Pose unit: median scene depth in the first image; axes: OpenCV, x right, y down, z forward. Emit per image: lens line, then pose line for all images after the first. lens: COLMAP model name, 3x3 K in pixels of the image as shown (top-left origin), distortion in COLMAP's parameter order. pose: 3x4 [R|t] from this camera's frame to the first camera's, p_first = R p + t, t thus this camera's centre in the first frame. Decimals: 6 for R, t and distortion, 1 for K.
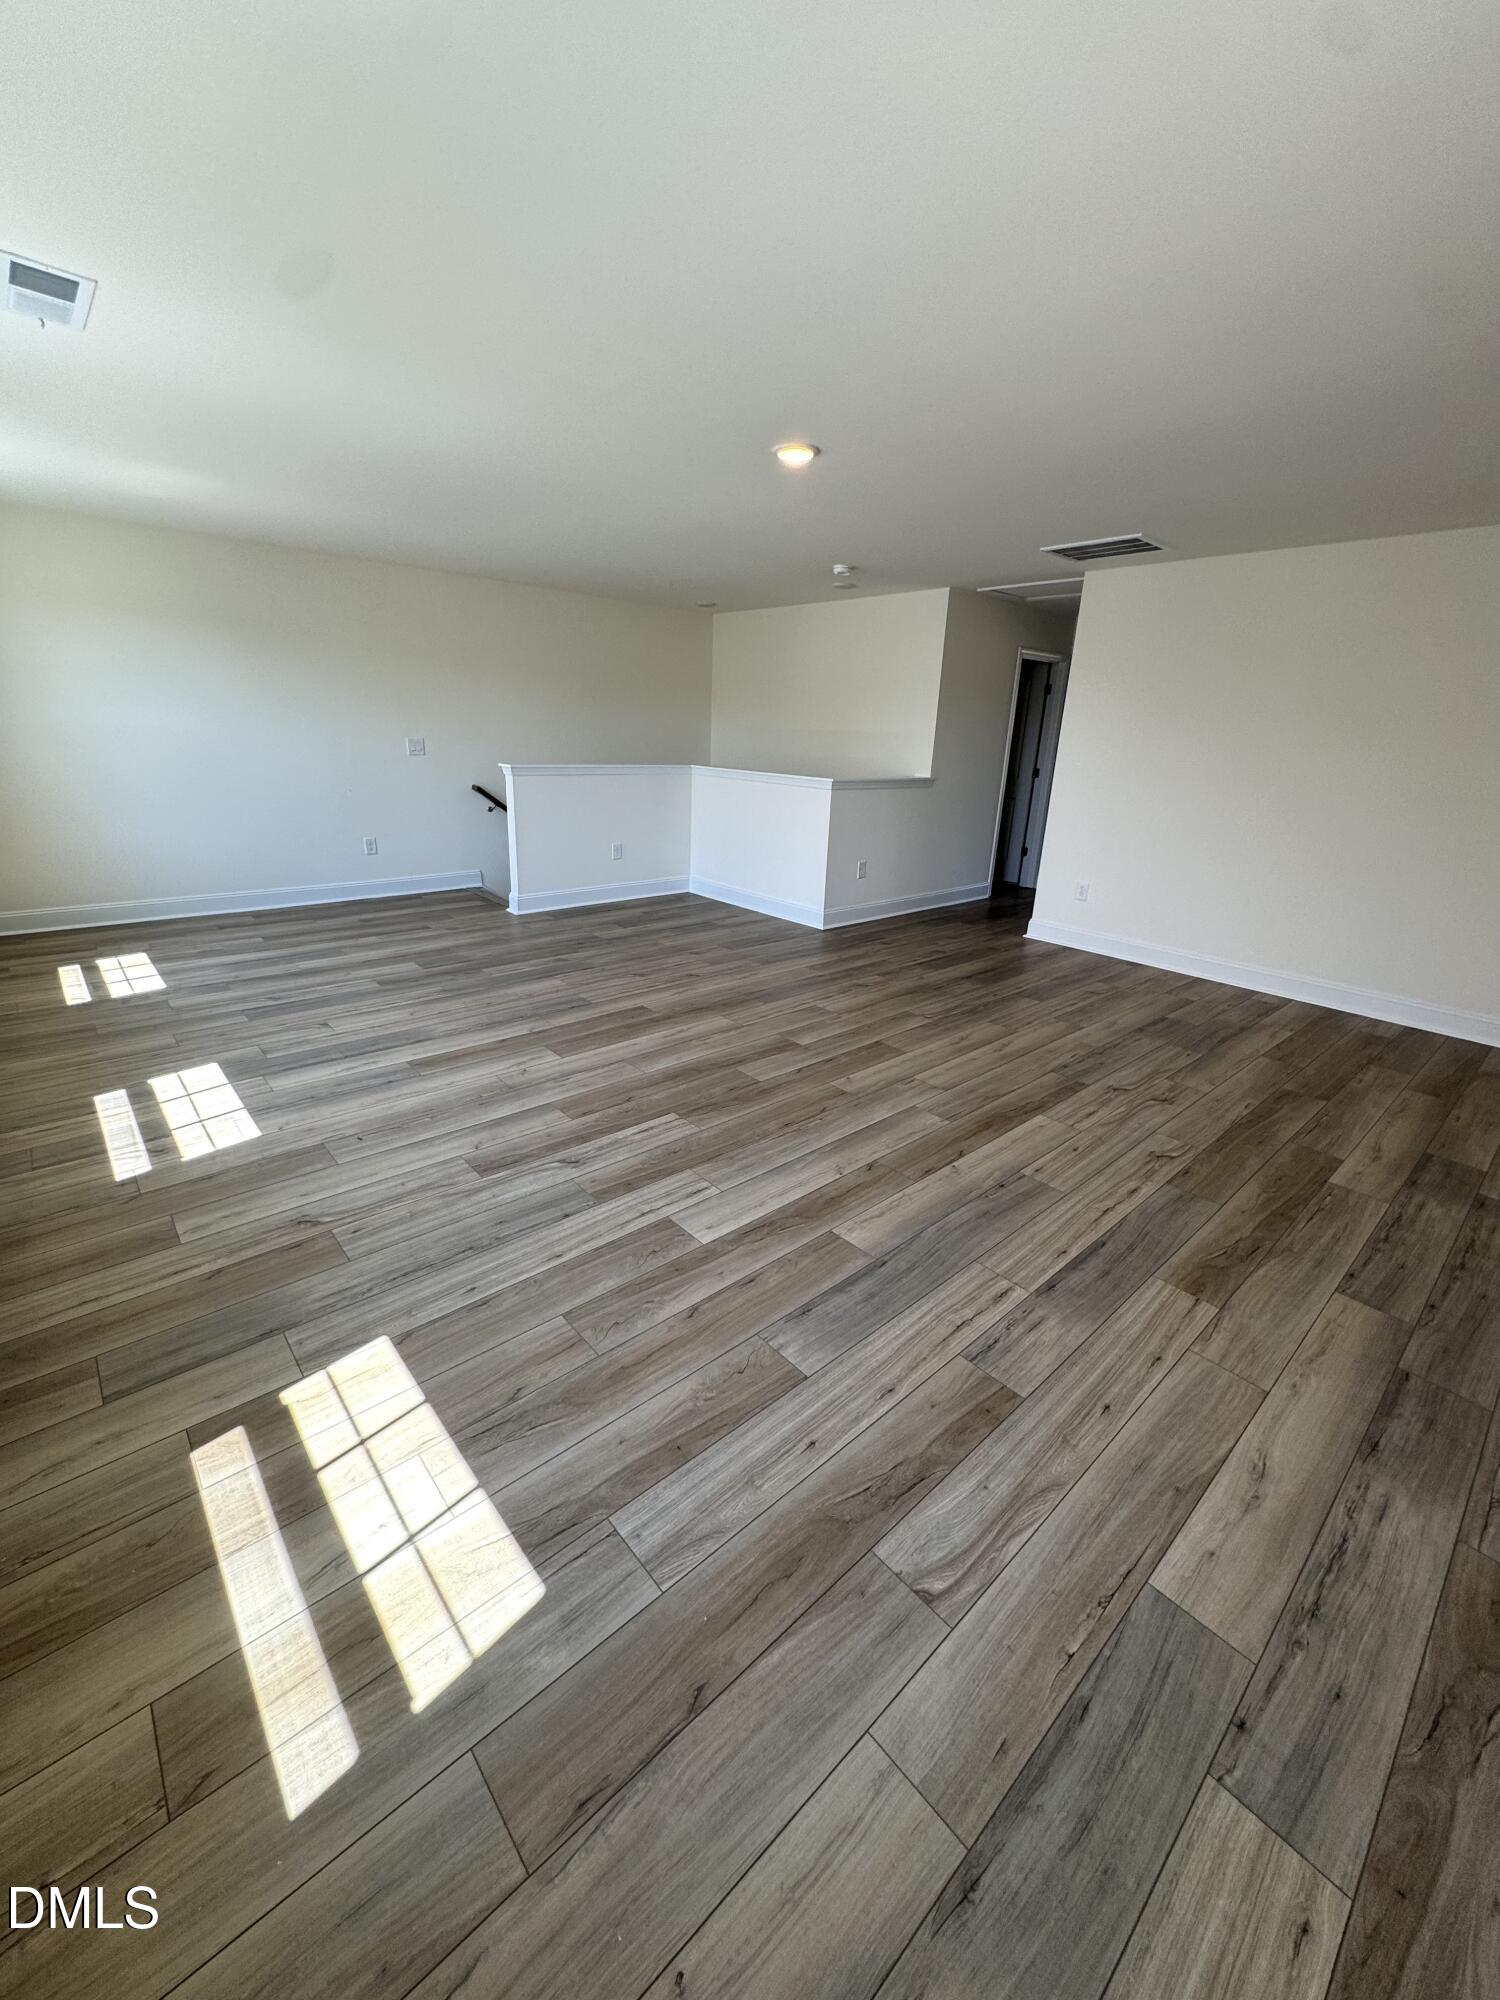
lens RADIAL K [[803.0, 0, 744.4], [0, 803.0, 1016.0], [0, 0, 1]] dist [-0.002229, 0.000822]
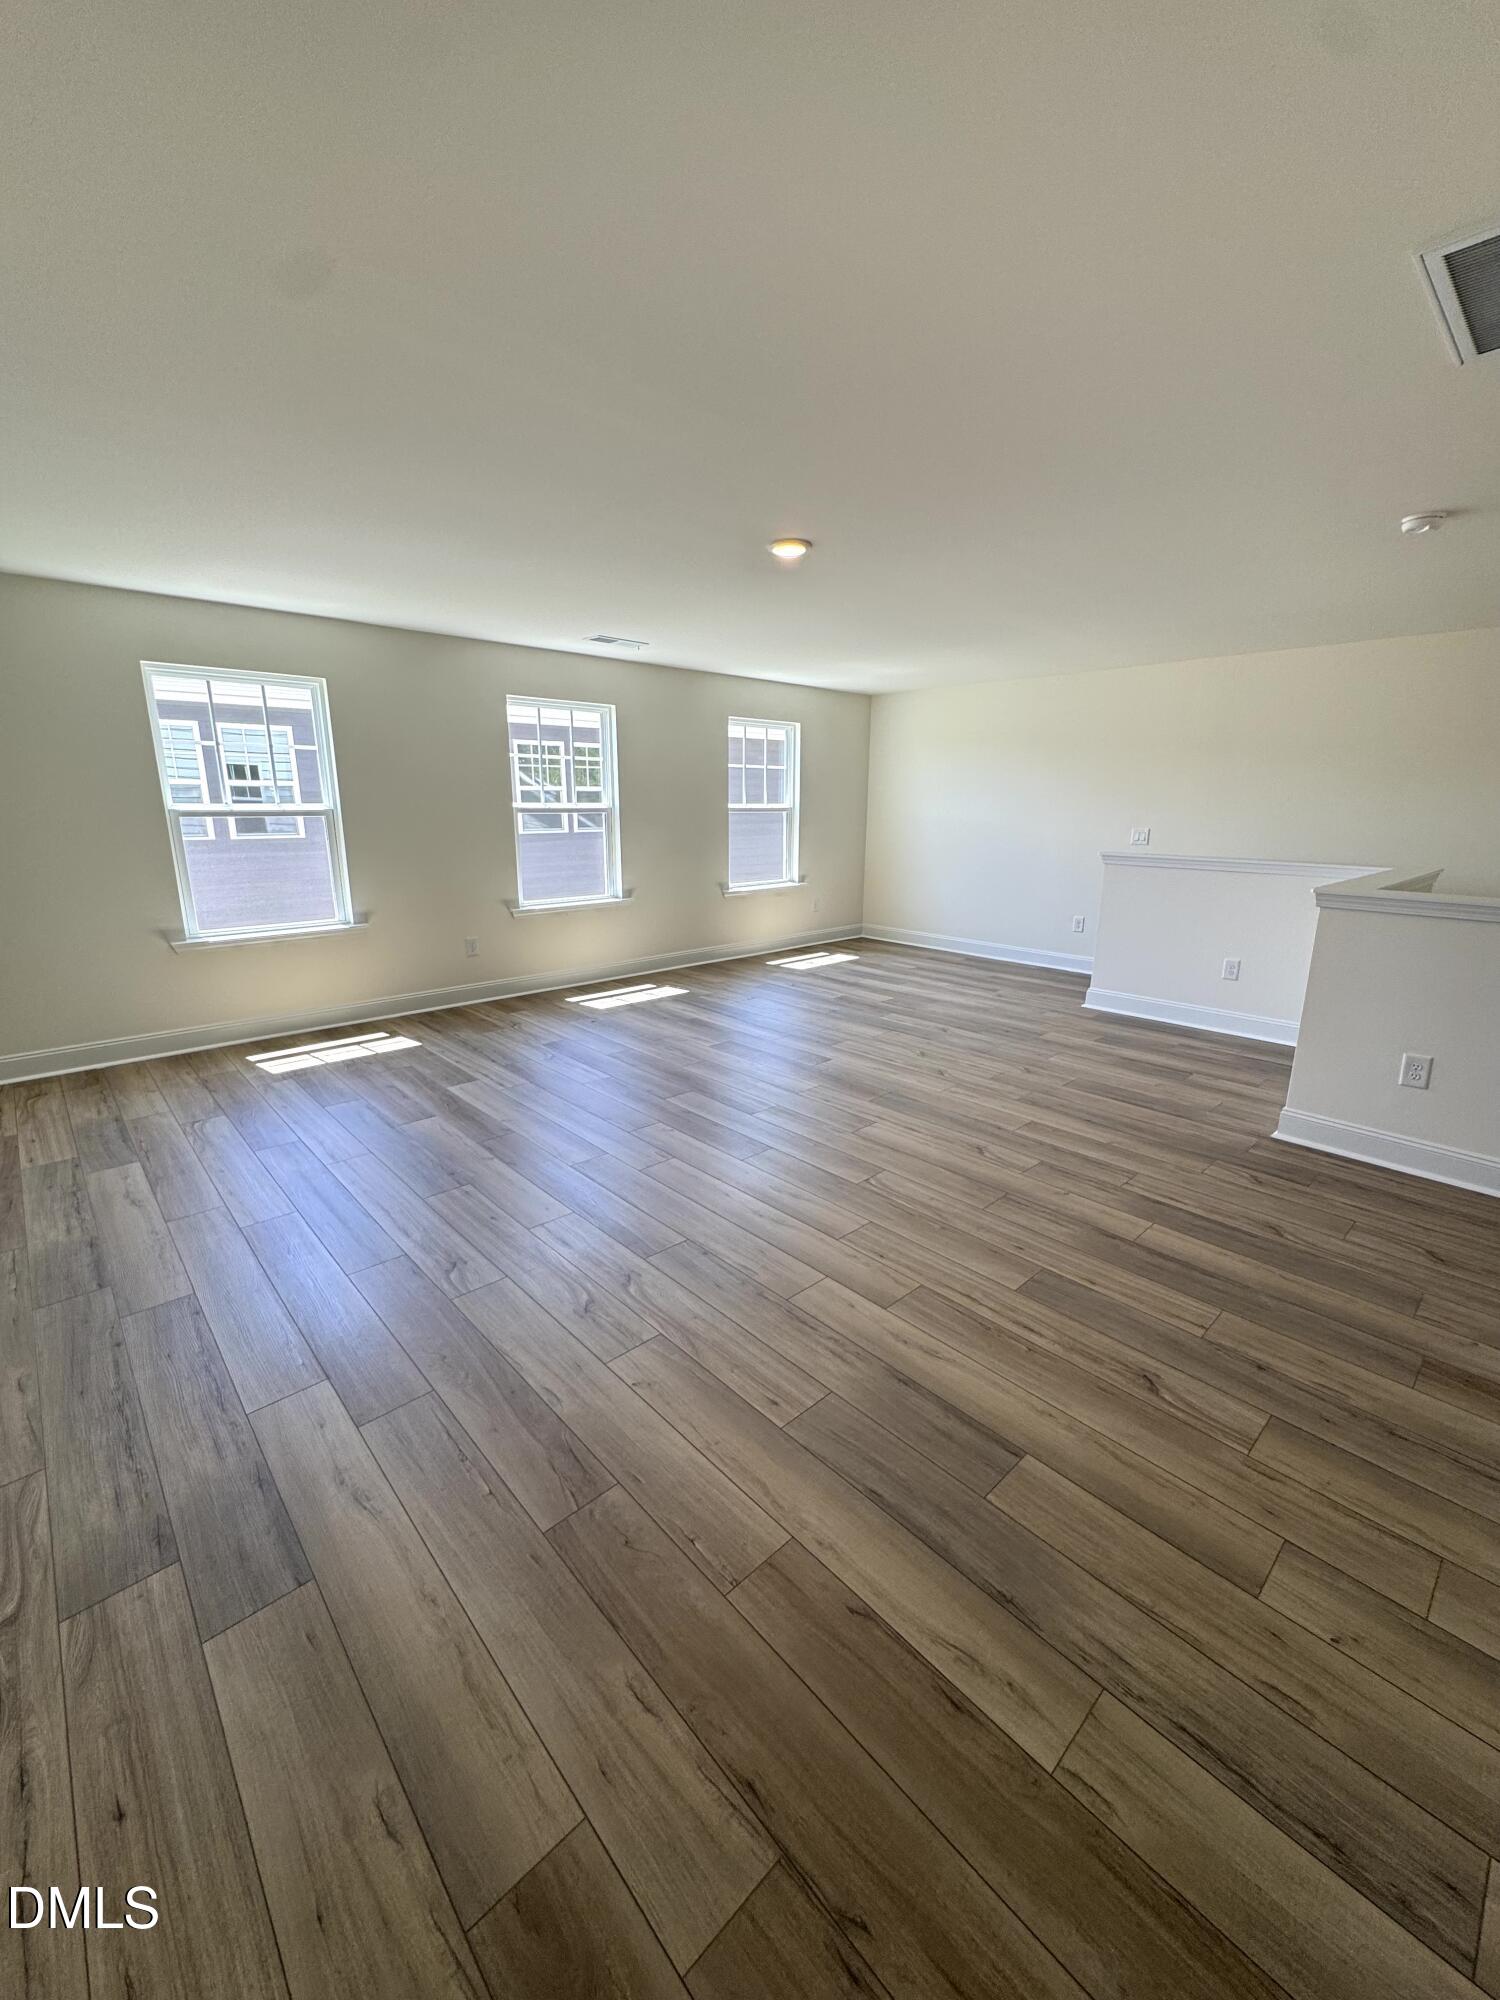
lens RADIAL K [[803.0, 0, 731.2], [0, 803.0, 991.0], [0, 0, 1]] dist [-0.002229, 0.000822]
pose [[0.001040, 0.193853, -0.981030, 1.017067], [-0.344117, 0.921185, 0.181663, -0.275715], [0.938926, 0.337400, 0.067667, 0.873640]]
